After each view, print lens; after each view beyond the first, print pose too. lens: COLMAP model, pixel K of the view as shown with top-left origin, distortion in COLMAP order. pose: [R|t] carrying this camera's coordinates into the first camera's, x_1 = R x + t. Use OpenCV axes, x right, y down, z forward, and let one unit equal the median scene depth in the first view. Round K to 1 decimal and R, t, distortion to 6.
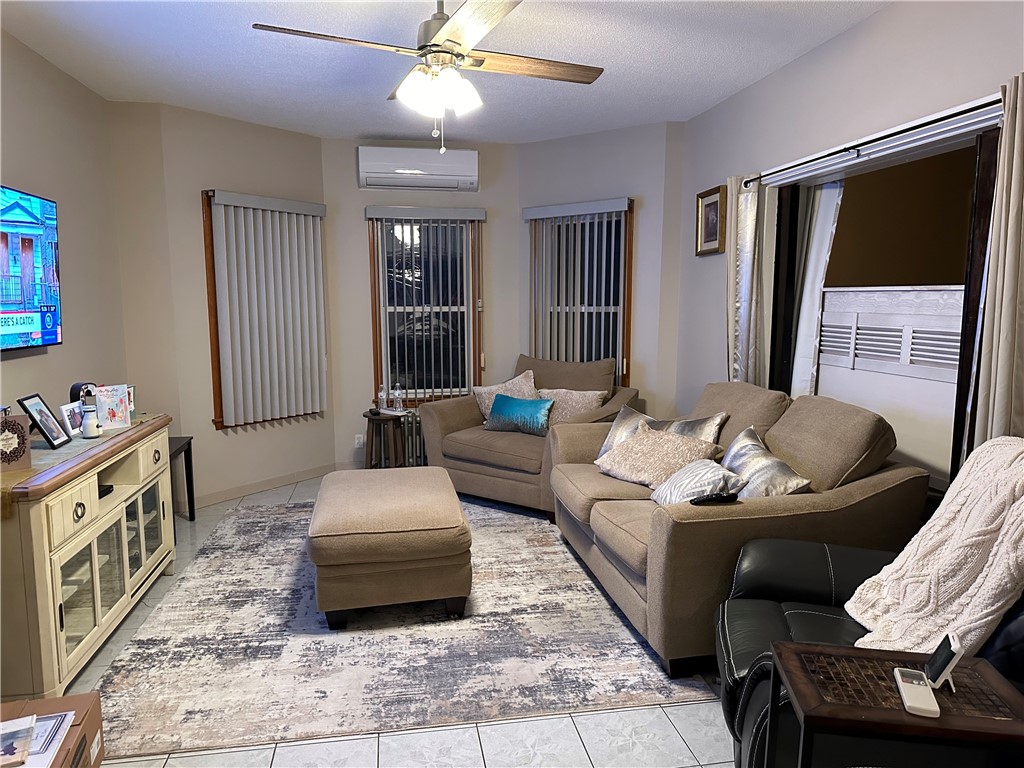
lens RADIAL K [[701.9, 0, 514.9], [0, 701.9, 384.7], [0, 0, 1]] dist [0.036642, -0.028147]
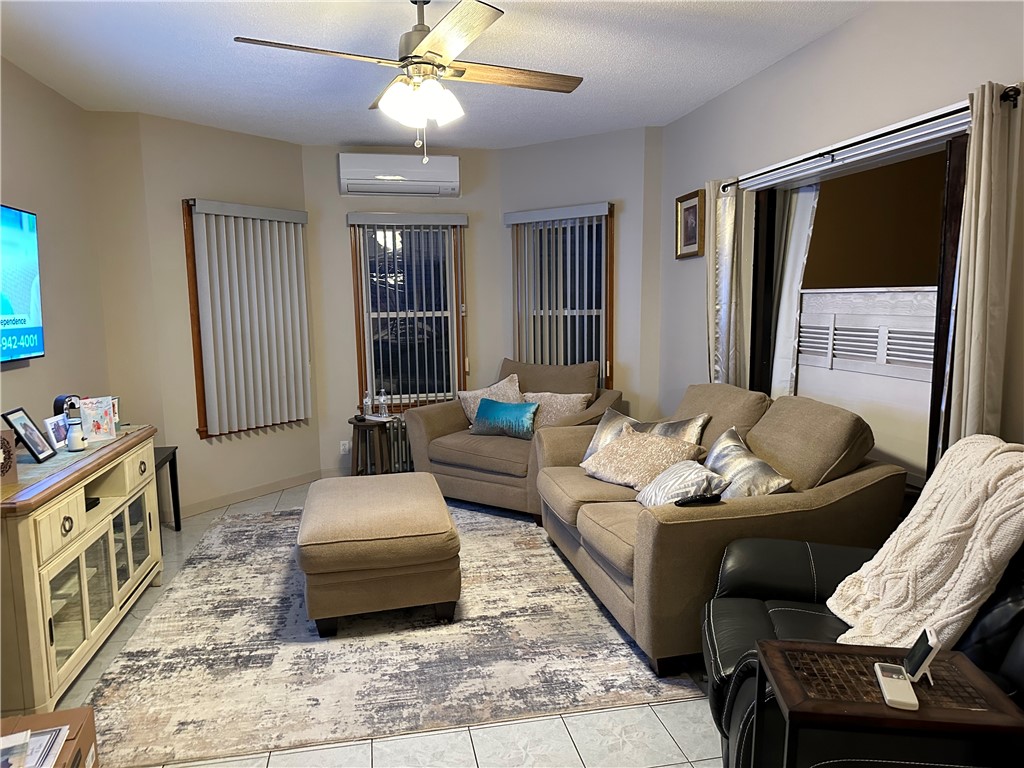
lens RADIAL K [[701.9, 0, 512.7], [0, 701.9, 384.8], [0, 0, 1]] dist [0.036642, -0.028147]
pose [[0.999643, -0.016330, 0.021169, -0.003636], [0.016354, 0.999866, -0.000995, -0.006540], [-0.021149, 0.001341, 0.999775, -0.010819]]
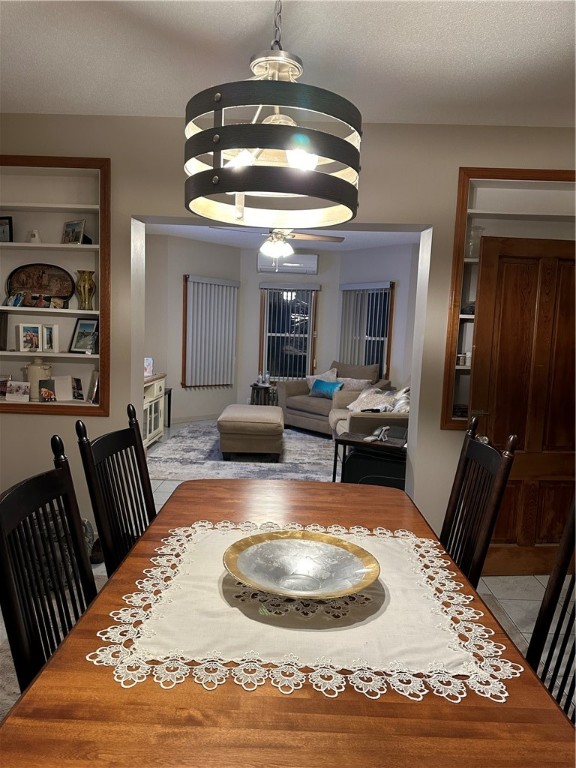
lens RADIAL K [[526.4, 0, 282.7], [0, 526.4, 388.3], [0, 0, 1]] dist [0.036642, -0.028147]
pose [[0.978617, 0.061138, -0.196396, 0.270197], [-0.065747, 0.997691, -0.017028, 0.110215], [0.194901, 0.029577, 0.980377, -0.725675]]
